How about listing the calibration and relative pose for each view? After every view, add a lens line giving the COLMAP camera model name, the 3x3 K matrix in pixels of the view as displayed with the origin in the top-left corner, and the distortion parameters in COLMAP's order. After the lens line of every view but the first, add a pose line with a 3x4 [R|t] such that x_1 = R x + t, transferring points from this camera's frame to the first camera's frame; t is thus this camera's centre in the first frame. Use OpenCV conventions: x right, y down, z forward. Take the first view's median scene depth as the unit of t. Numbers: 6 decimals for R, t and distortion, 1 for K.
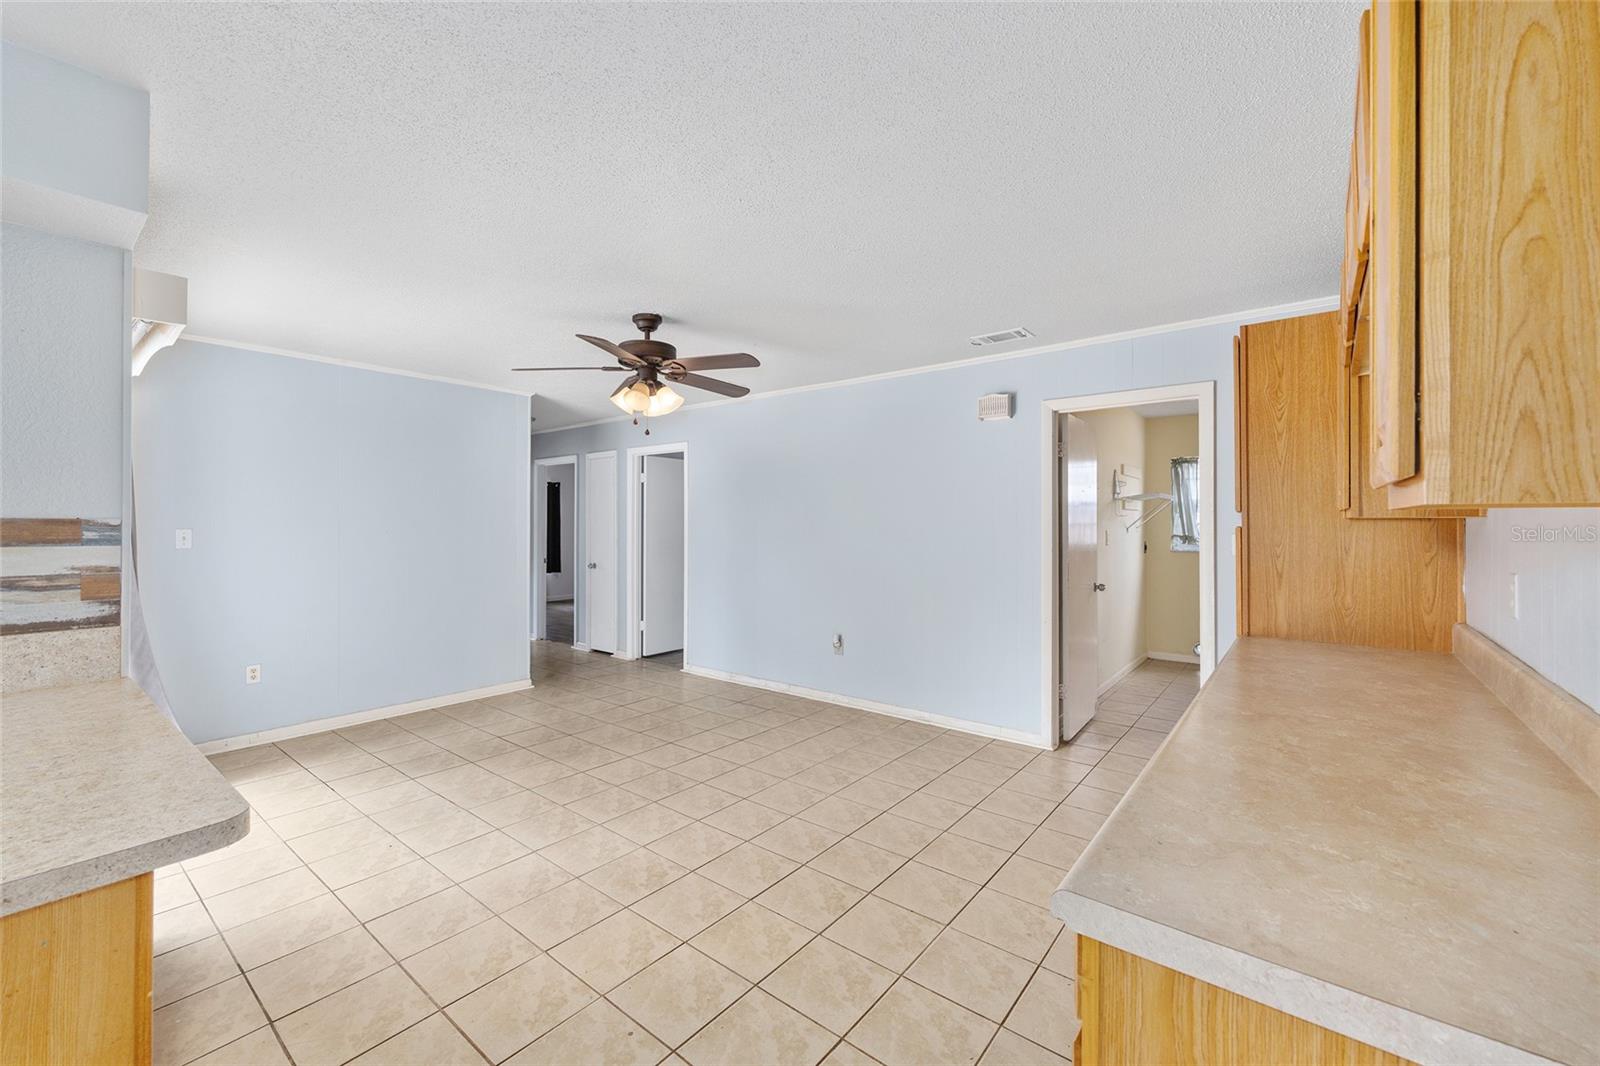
lens RADIAL K [[642.2, 0, 804.4], [0, 642.2, 522.7], [0, 0, 1]] dist [-0.002608, 0.001214]
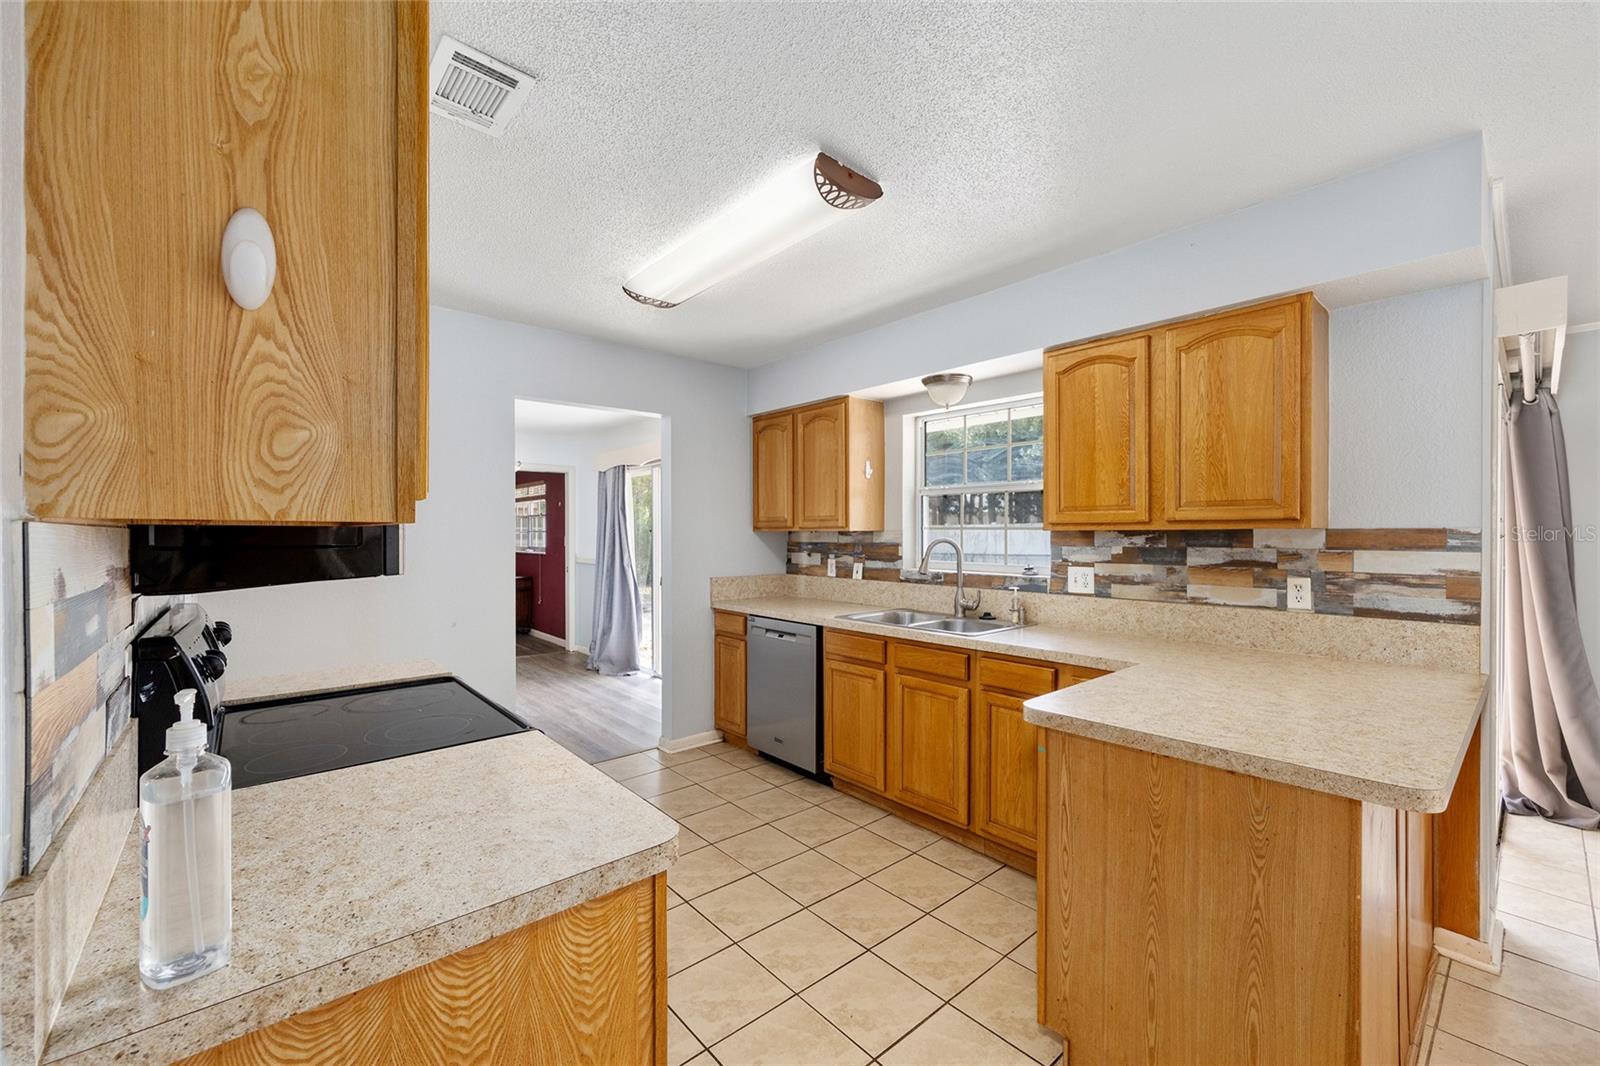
lens RADIAL K [[642.2, 0, 798.2], [0, 642.2, 536.7], [0, 0, 1]] dist [-0.002608, 0.001214]
pose [[-0.190558, 0.002548, -0.981673, 0.214959], [0.003510, 0.999992, 0.001914, 0.002812], [0.981670, -0.003080, -0.190565, 0.068019]]
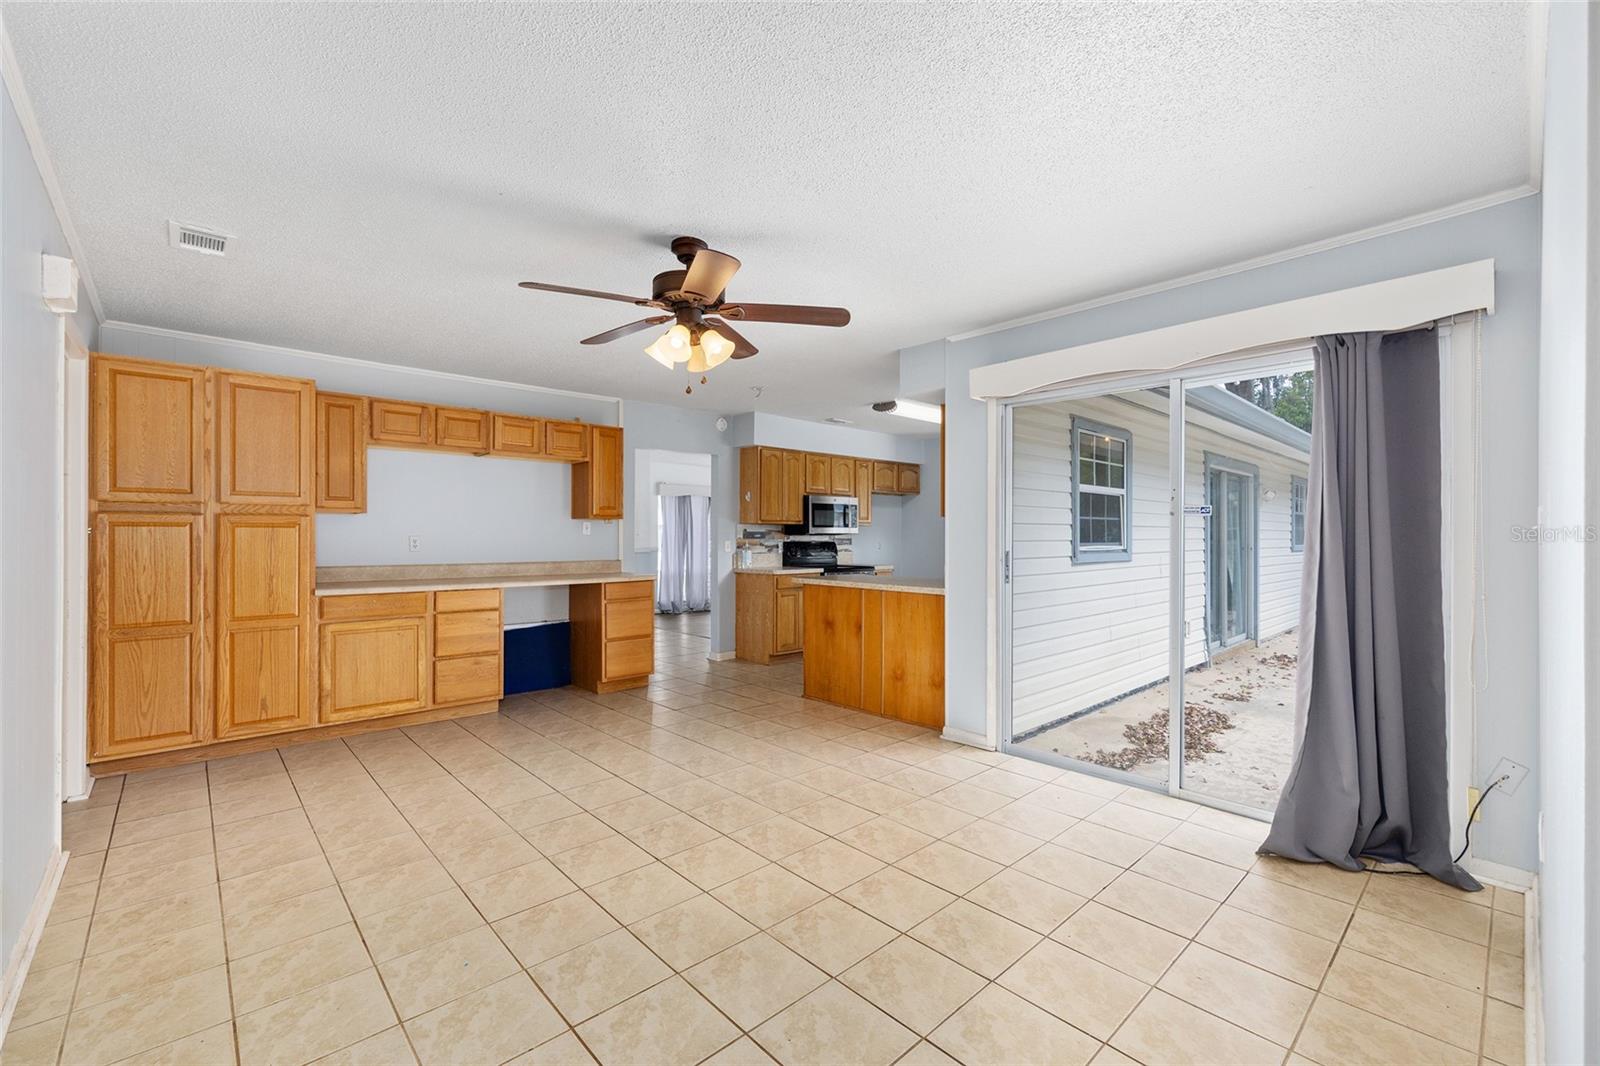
lens RADIAL K [[673.4, 0, 806.3], [0, 673.4, 537.8], [0, 0, 1]] dist [-0.001418, 0.000619]
pose [[-0.989152, -0.002863, 0.146869, -0.900132], [-0.003321, 0.999990, -0.002875, 0.078150], [-0.146859, -0.003332, -0.989152, 3.178460]]
